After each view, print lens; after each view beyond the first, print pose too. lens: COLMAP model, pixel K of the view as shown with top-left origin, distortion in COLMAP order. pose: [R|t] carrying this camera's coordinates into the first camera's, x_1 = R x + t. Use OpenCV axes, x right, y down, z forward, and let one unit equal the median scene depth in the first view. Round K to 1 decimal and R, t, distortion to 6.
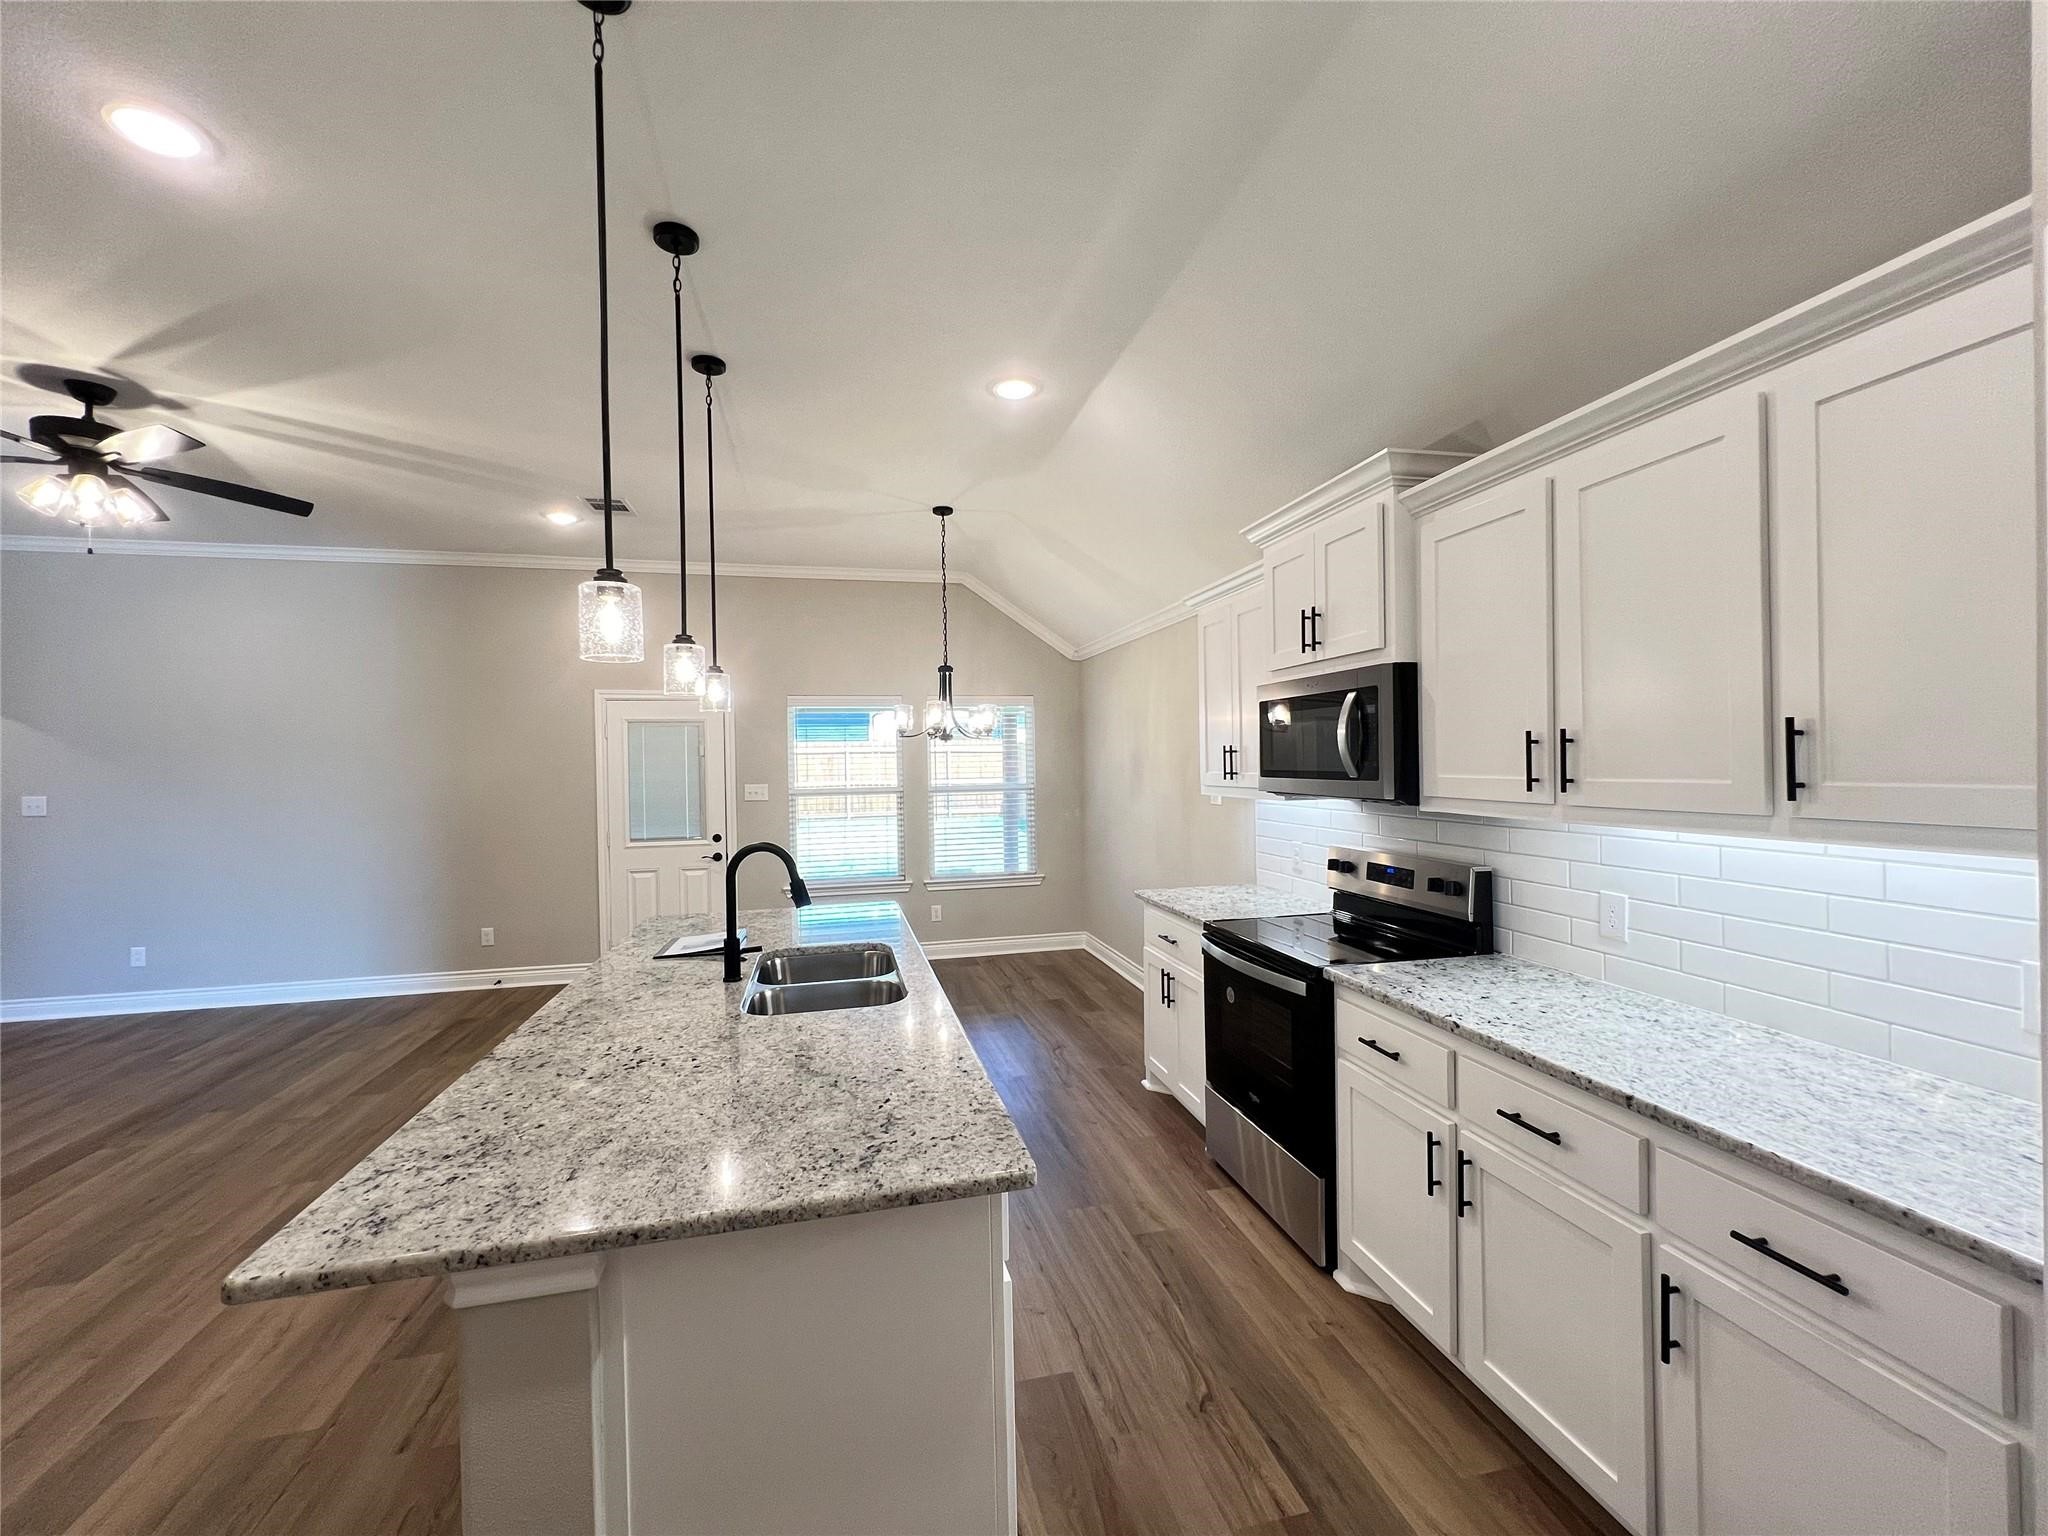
lens RADIAL K [[820.1, 0, 1028.5], [0, 820.1, 762.2], [0, 0, 1]] dist [-0.000935, -0.000237]
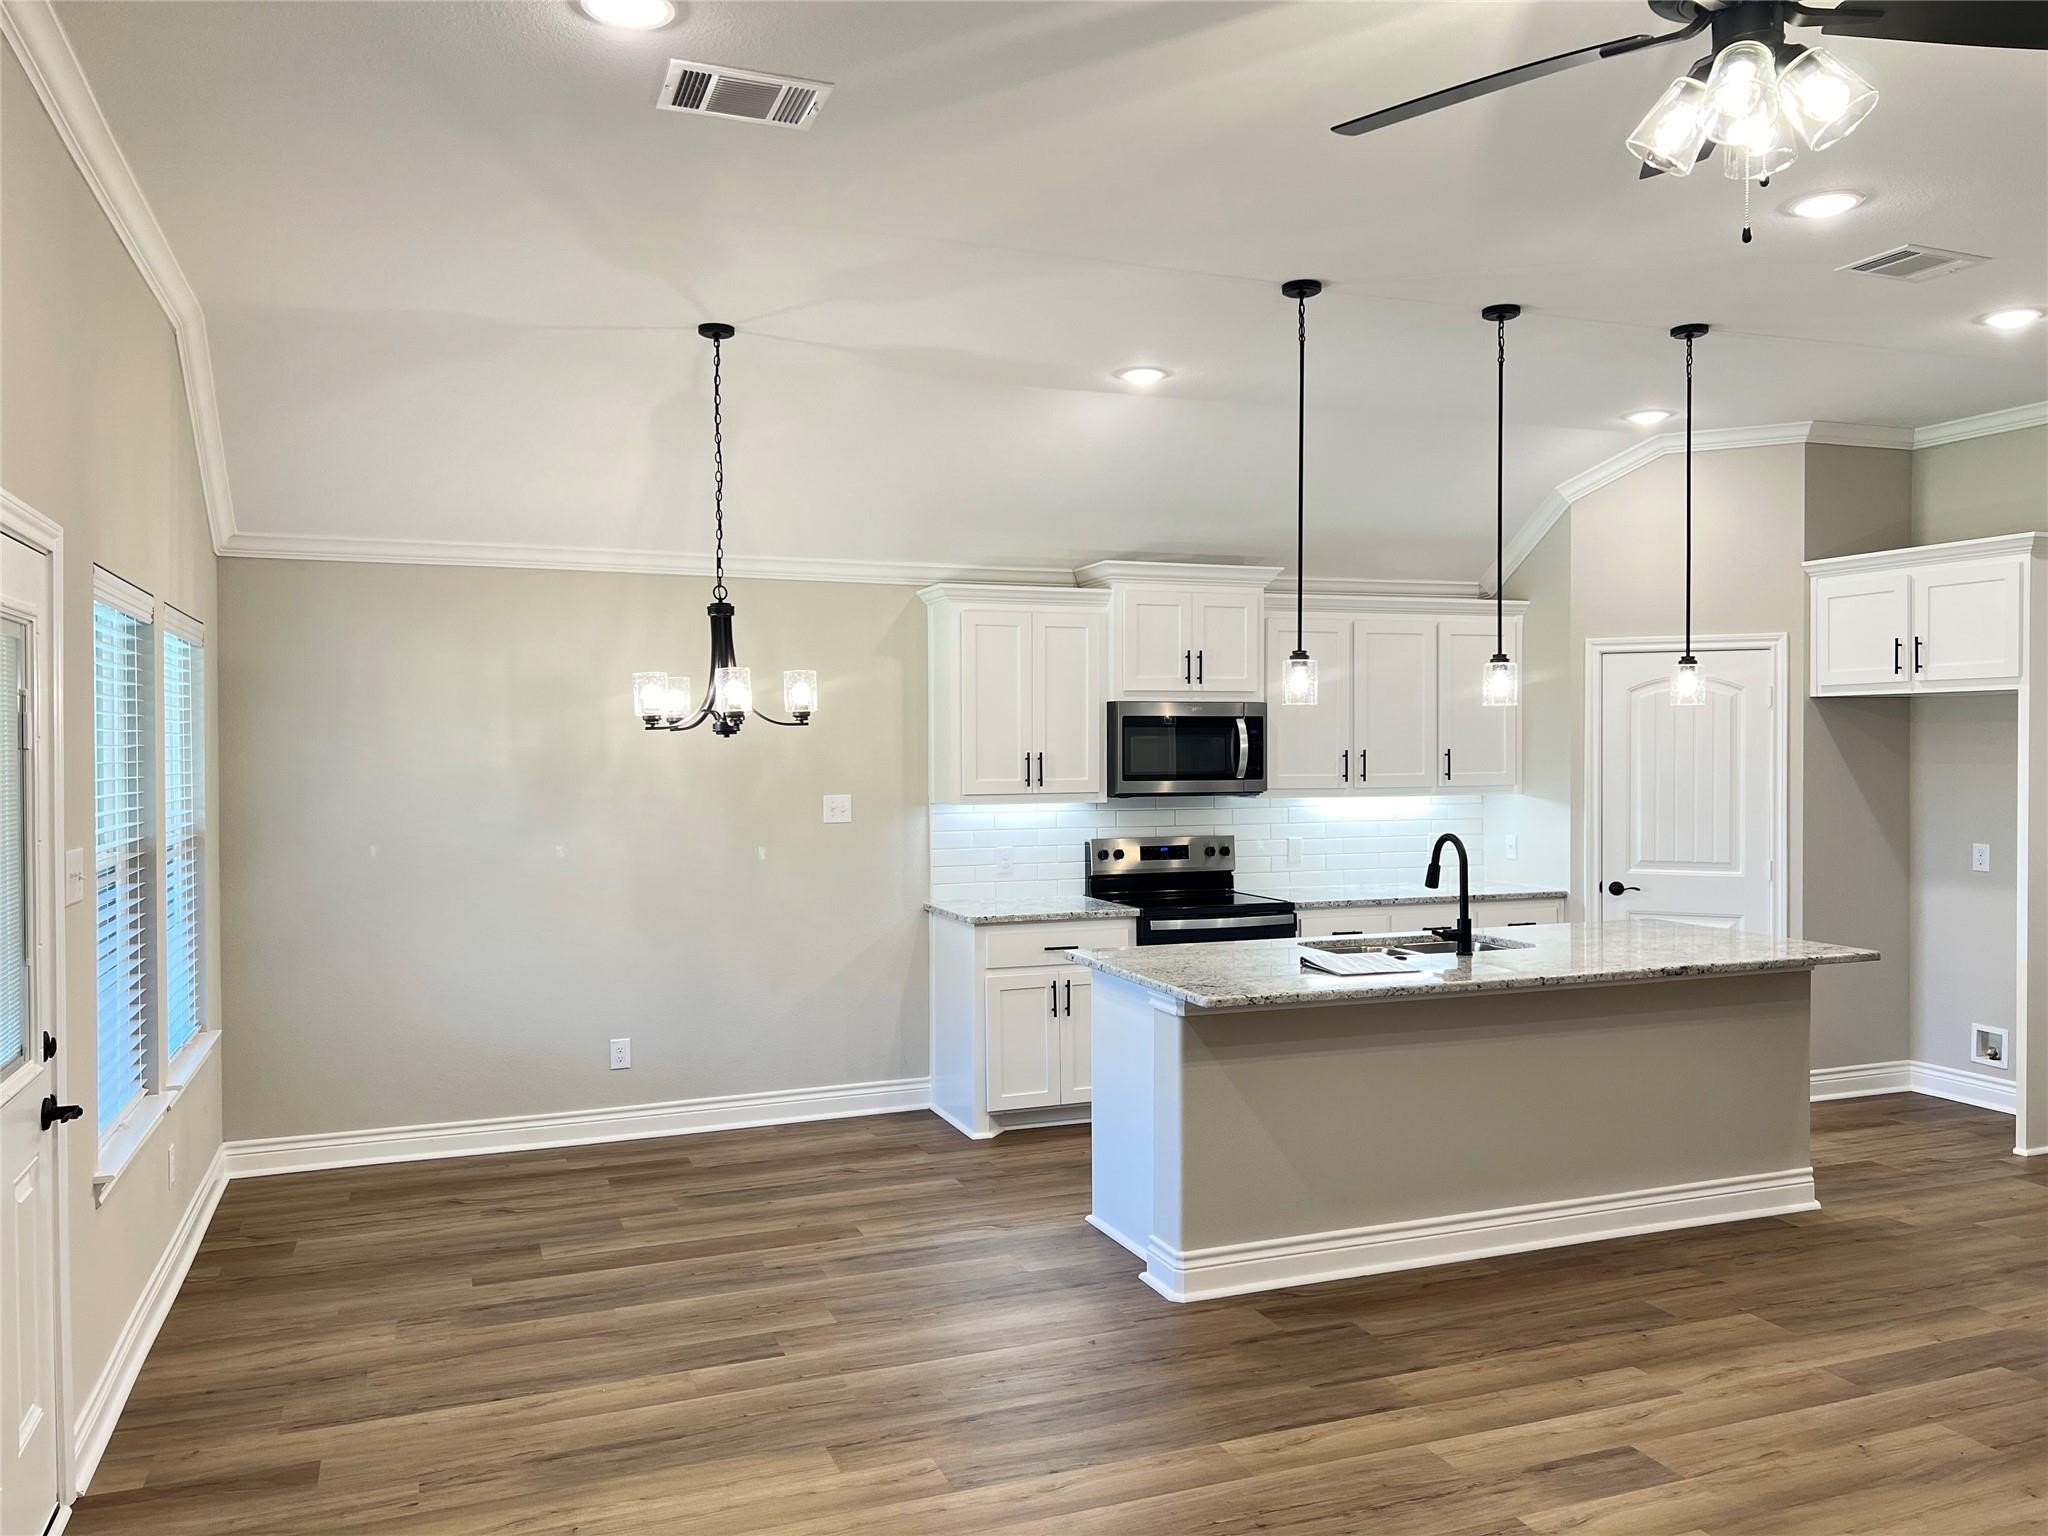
lens RADIAL K [[1526.6, 0, 1024.0], [0, 1526.6, 768.0], [0, 0, 1]] dist [0.075877, -0.065710]
pose [[-0.132797, 0.001413, 0.991142, -2.223495], [0.006497, 0.999979, -0.000555, 0.000556], [-0.991122, 0.006366, -0.132804, 1.748698]]
